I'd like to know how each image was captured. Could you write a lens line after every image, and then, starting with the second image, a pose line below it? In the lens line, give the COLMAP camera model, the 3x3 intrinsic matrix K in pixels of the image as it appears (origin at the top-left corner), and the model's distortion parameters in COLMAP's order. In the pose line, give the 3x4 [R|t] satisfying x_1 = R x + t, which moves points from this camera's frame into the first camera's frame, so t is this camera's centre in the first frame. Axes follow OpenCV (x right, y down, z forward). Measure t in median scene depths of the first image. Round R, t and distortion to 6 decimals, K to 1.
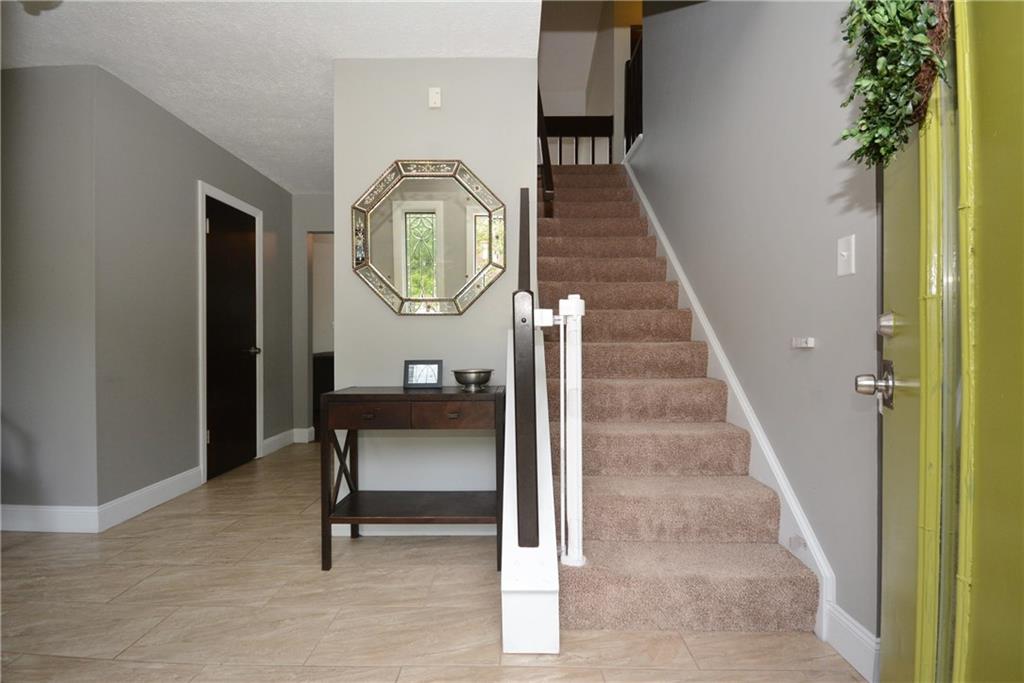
lens RADIAL K [[455.0, 0, 511.7], [0, 455.0, 343.3], [0, 0, 1]] dist [0.001605, -0.000161]
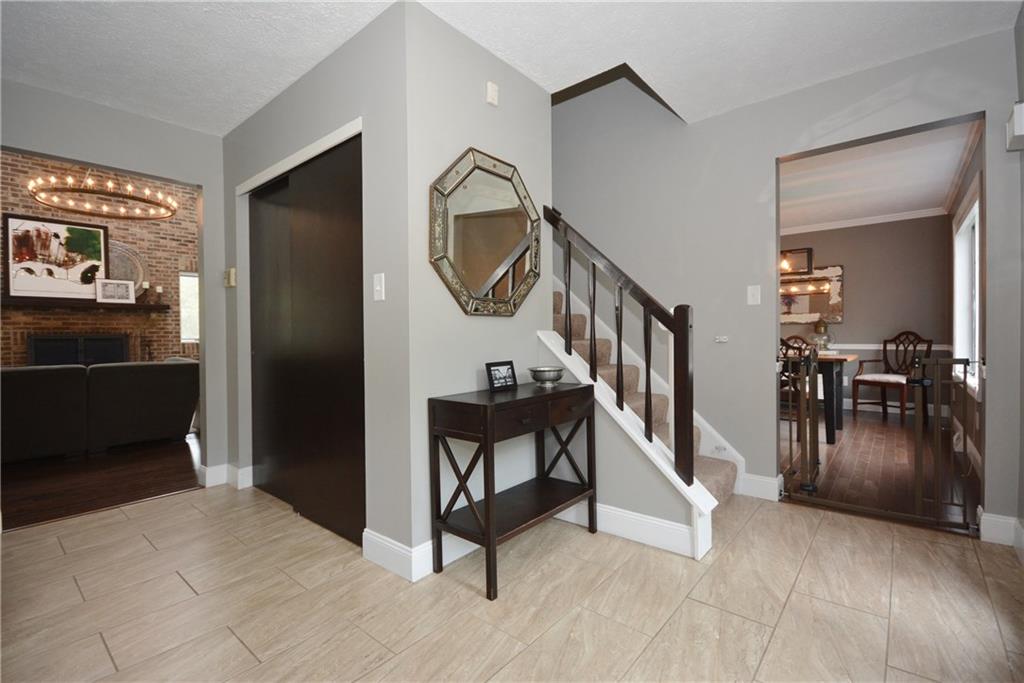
lens RADIAL K [[462.3, 0, 520.1], [0, 462.3, 338.2], [0, 0, 1]] dist [-0.015441, -0.002398]
pose [[0.625541, -0.016025, 0.780026, -1.063891], [0.012933, 0.999865, 0.010169, -0.026536], [-0.780084, 0.003727, 0.625664, 0.383965]]
